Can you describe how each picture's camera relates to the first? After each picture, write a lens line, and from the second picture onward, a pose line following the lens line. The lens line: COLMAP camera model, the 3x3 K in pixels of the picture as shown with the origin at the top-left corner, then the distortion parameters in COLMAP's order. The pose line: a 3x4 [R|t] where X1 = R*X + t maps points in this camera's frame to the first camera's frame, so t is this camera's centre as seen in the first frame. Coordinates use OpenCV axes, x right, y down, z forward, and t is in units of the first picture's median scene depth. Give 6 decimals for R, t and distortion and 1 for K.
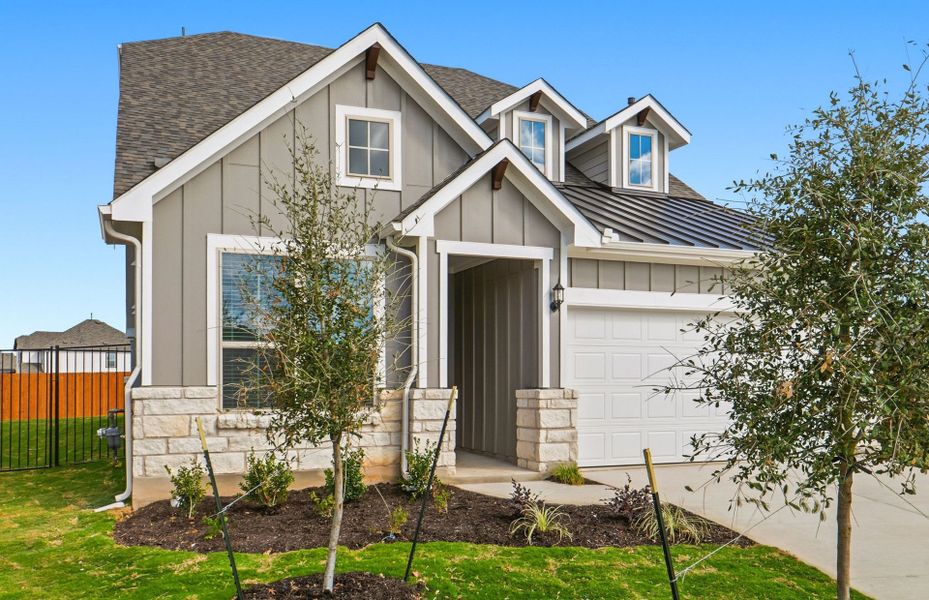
lens RADIAL K [[818.1, 0, 464.5], [0, 818.1, 300.0], [0, 0, 1]] dist [0.003608, -0.002408]
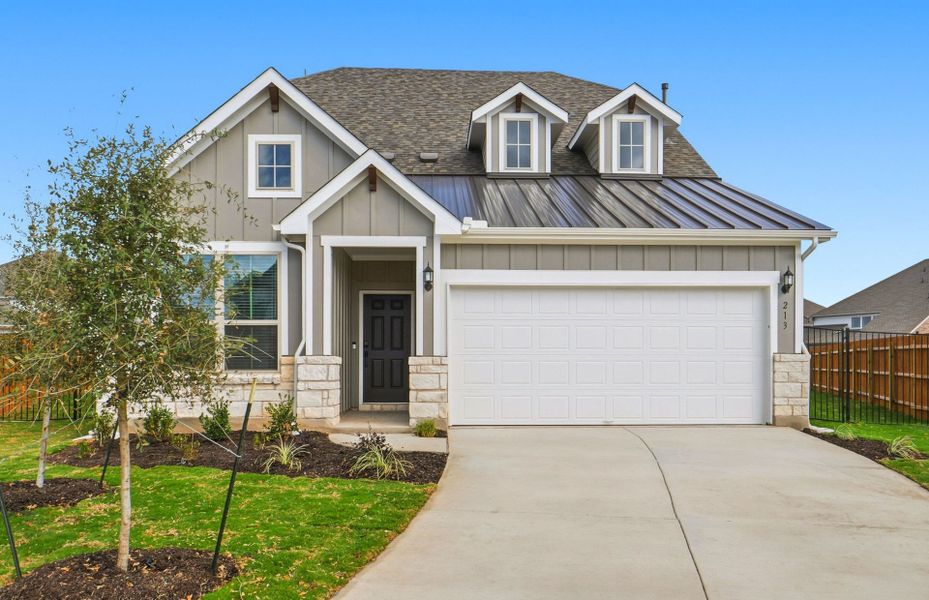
lens RADIAL K [[818.1, 0, 464.5], [0, 818.1, 300.0], [0, 0, 1]] dist [0.003608, -0.002408]
pose [[0.935345, -0.032142, -0.352274, 0.576285], [0.032087, 0.999467, -0.005997, 0.036560], [0.352279, -0.005694, 0.935878, -0.076267]]
